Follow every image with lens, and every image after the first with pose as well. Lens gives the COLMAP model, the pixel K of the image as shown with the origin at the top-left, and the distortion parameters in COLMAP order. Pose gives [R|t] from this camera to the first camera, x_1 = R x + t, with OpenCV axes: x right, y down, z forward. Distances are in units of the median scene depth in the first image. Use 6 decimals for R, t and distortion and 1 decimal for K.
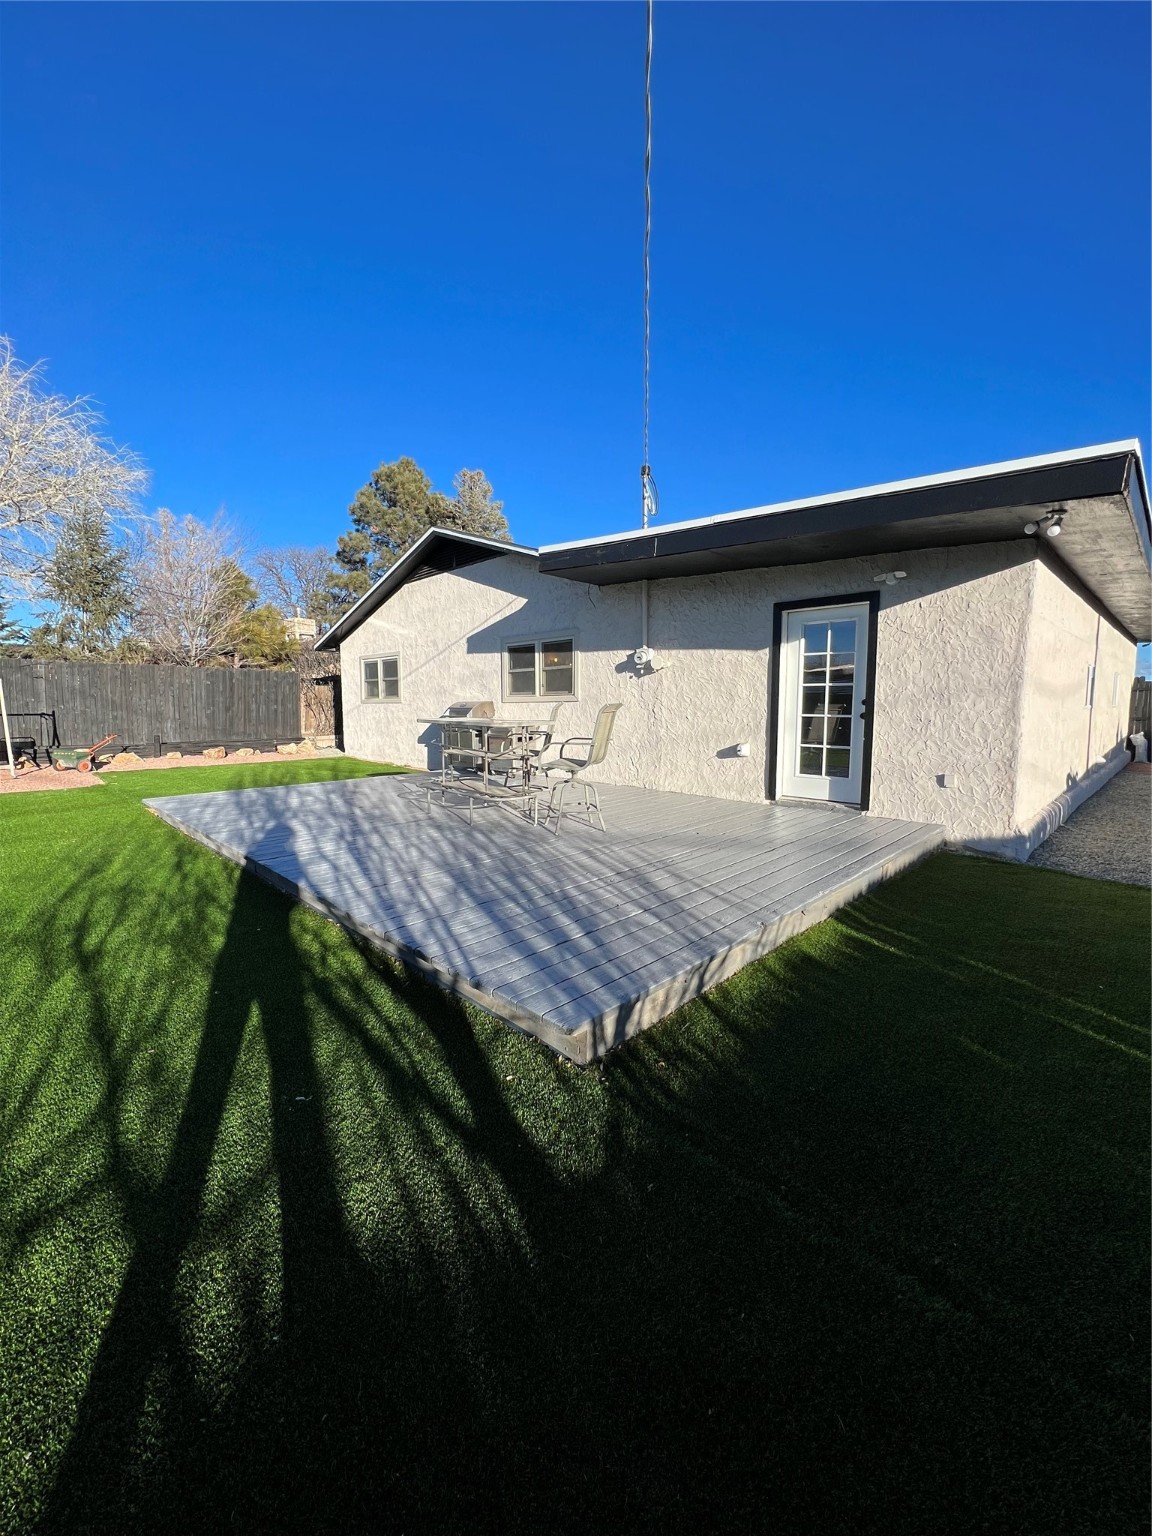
lens RADIAL K [[613.5, 0, 578.5], [0, 613.5, 764.4], [0, 0, 1]] dist [-0.000626, 0.000174]
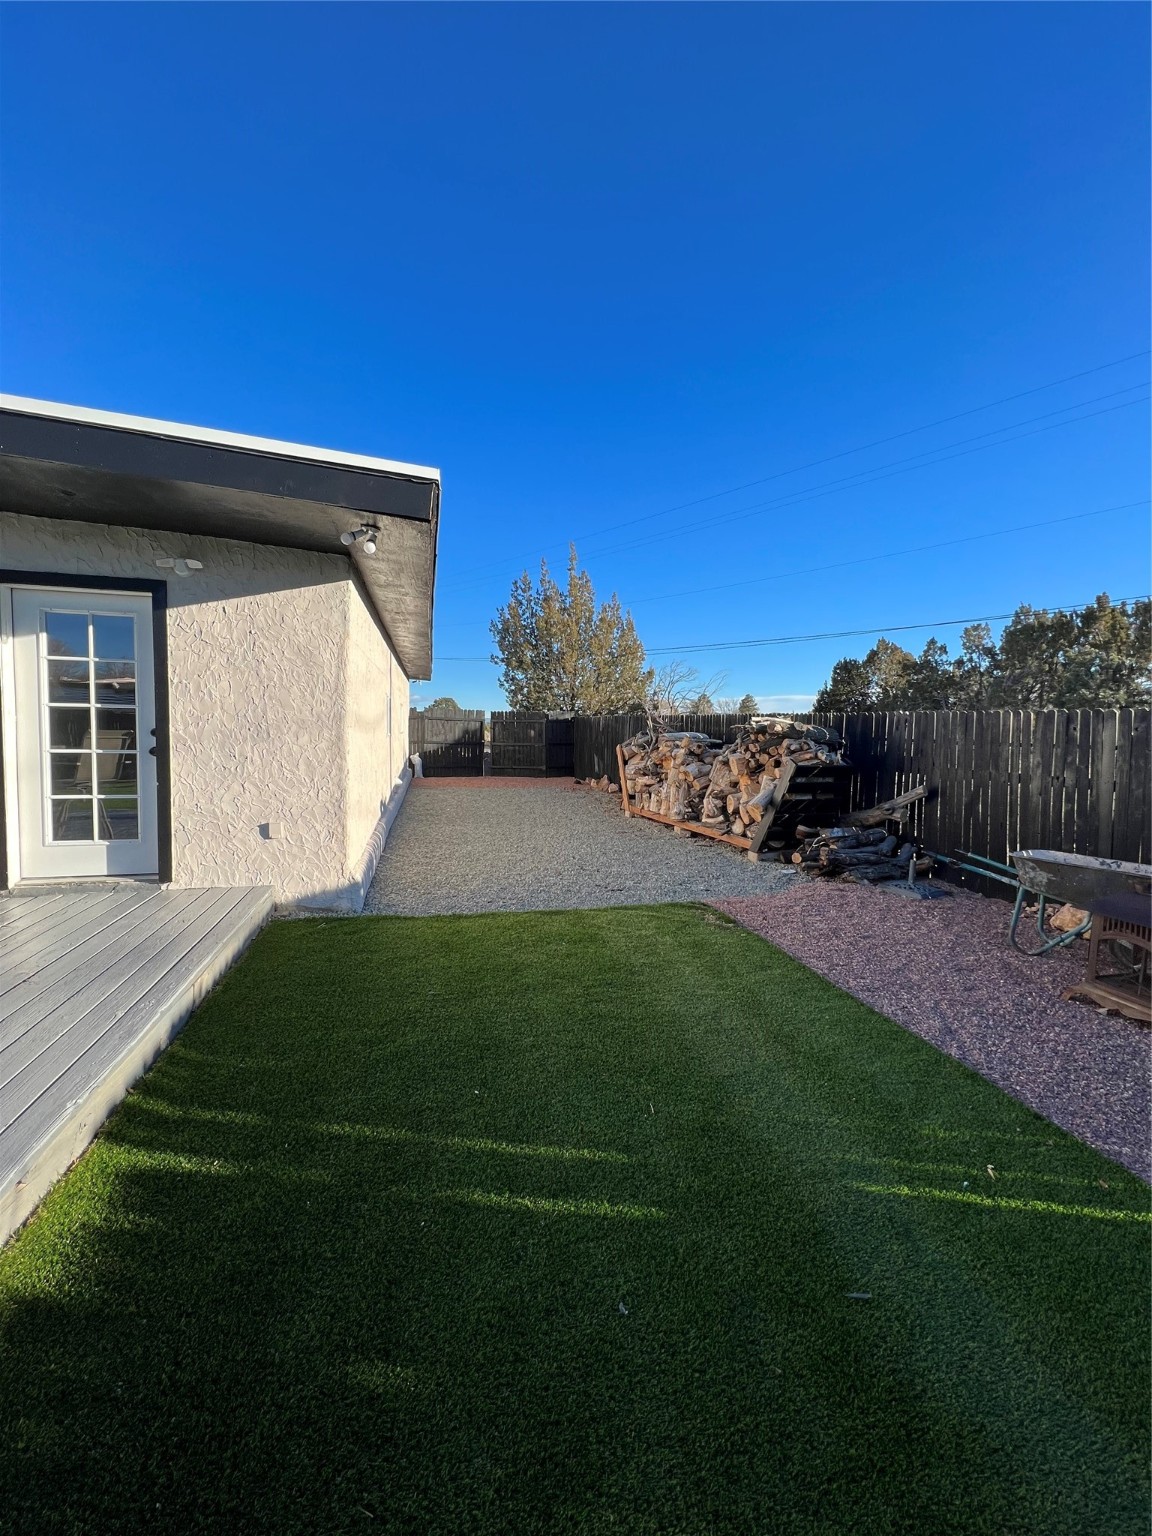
lens RADIAL K [[613.5, 0, 578.5], [0, 613.5, 764.4], [0, 0, 1]] dist [-0.000626, 0.000174]
pose [[0.523358, -0.040447, 0.851152, 0.121063], [0.066534, 0.997763, 0.006503, -0.038358], [-0.849511, 0.053227, 0.524878, 0.216987]]
